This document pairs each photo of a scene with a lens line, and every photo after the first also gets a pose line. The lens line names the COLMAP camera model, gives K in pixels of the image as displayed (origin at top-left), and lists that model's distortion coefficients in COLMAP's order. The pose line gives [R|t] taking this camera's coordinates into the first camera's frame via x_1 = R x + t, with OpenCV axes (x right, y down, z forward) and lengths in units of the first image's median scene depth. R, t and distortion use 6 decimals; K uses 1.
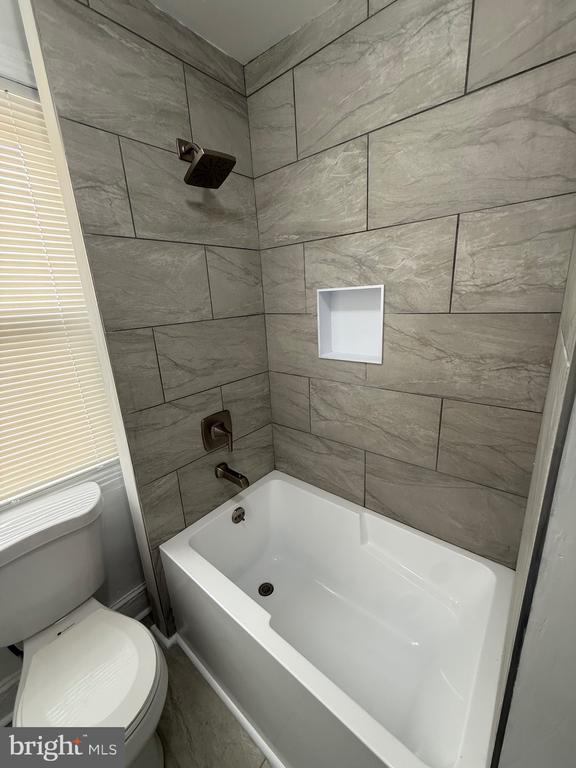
lens RADIAL K [[306.4, 0, 287.9], [0, 306.4, 382.1], [0, 0, 1]] dist [-0.000701, 0.000237]
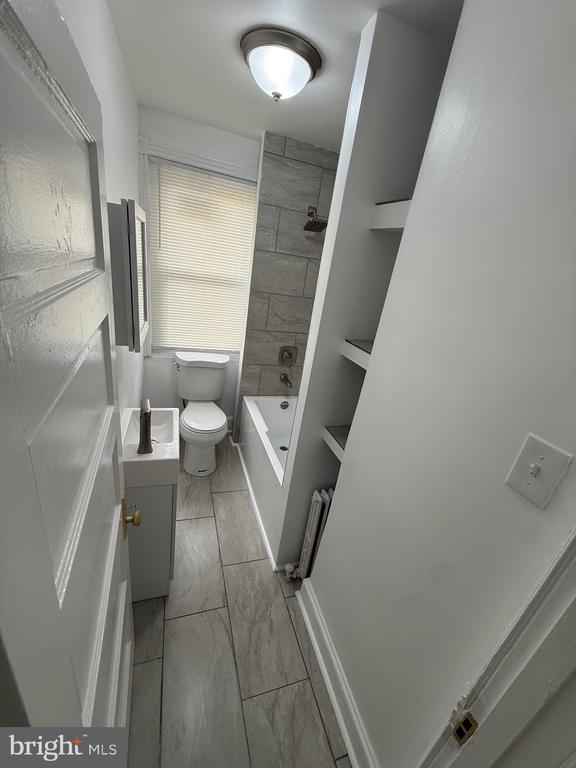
lens RADIAL K [[306.4, 0, 289.0], [0, 306.4, 382.3], [0, 0, 1]] dist [-0.000701, 0.000237]
pose [[0.837185, 0.359147, -0.412475, 0.704281], [-0.326825, 0.933229, 0.149230, 0.032769], [0.438529, 0.009874, 0.898663, -0.782342]]
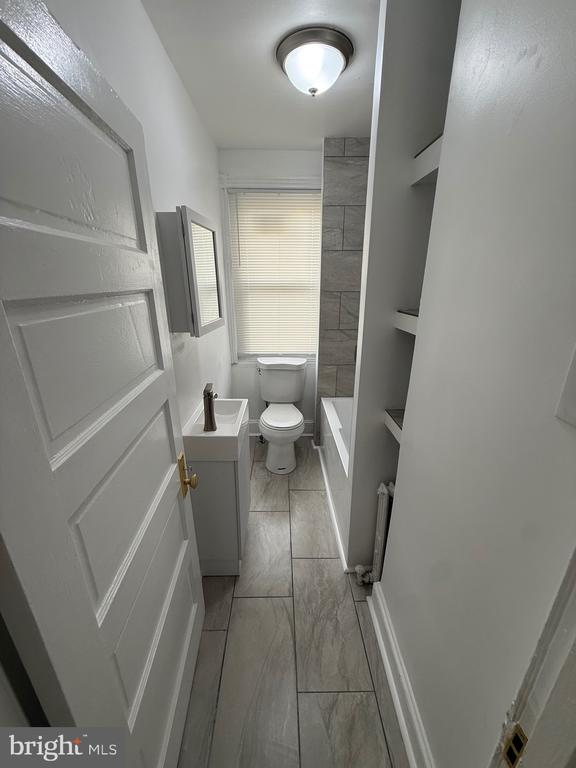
lens RADIAL K [[306.4, 0, 290.1], [0, 306.4, 382.4], [0, 0, 1]] dist [-0.000701, 0.000237]
pose [[0.665615, 0.290707, -0.687347, 0.896016], [-0.235923, 0.955745, 0.175760, 0.120890], [0.708023, 0.045172, 0.704743, -0.670228]]
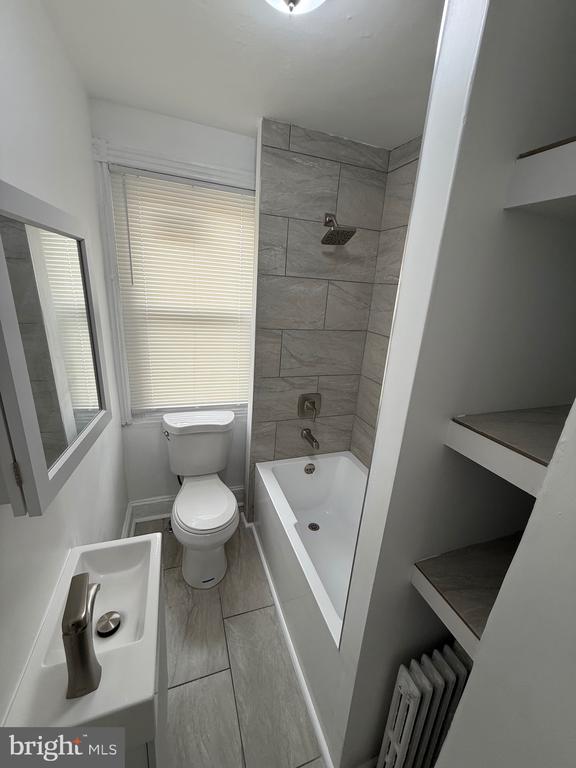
lens RADIAL K [[306.4, 0, 289.4], [0, 306.4, 381.9], [0, 0, 1]] dist [-0.000701, 0.000237]
pose [[0.859927, 0.256847, -0.441085, 0.342353], [-0.246341, 0.965702, 0.082076, -0.050418], [0.447037, 0.038078, 0.893705, -0.382584]]
